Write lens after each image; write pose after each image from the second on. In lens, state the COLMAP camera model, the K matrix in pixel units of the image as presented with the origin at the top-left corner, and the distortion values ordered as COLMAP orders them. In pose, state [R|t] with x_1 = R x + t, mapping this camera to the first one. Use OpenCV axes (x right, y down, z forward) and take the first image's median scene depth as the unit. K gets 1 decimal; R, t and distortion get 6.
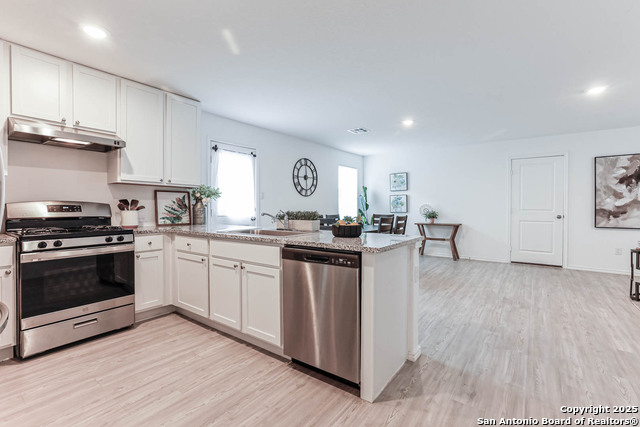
lens RADIAL K [[294.0, 0, 322.1], [0, 294.0, 210.8], [0, 0, 1]] dist [-0.002934, 0.001020]
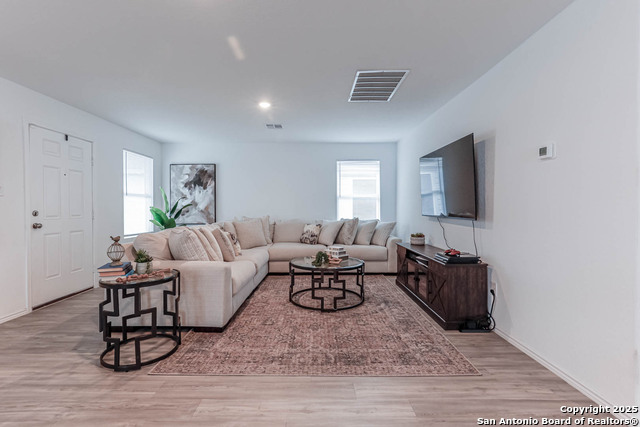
lens RADIAL K [[291.6, 0, 317.7], [0, 291.6, 207.2], [0, 0, 1]] dist [-0.004528, 0.000886]
pose [[-0.584779, 0.000404, 0.811192, 0.406566], [0.015242, 0.999829, 0.010490, -0.016481], [-0.811049, 0.018499, -0.584686, 1.078363]]
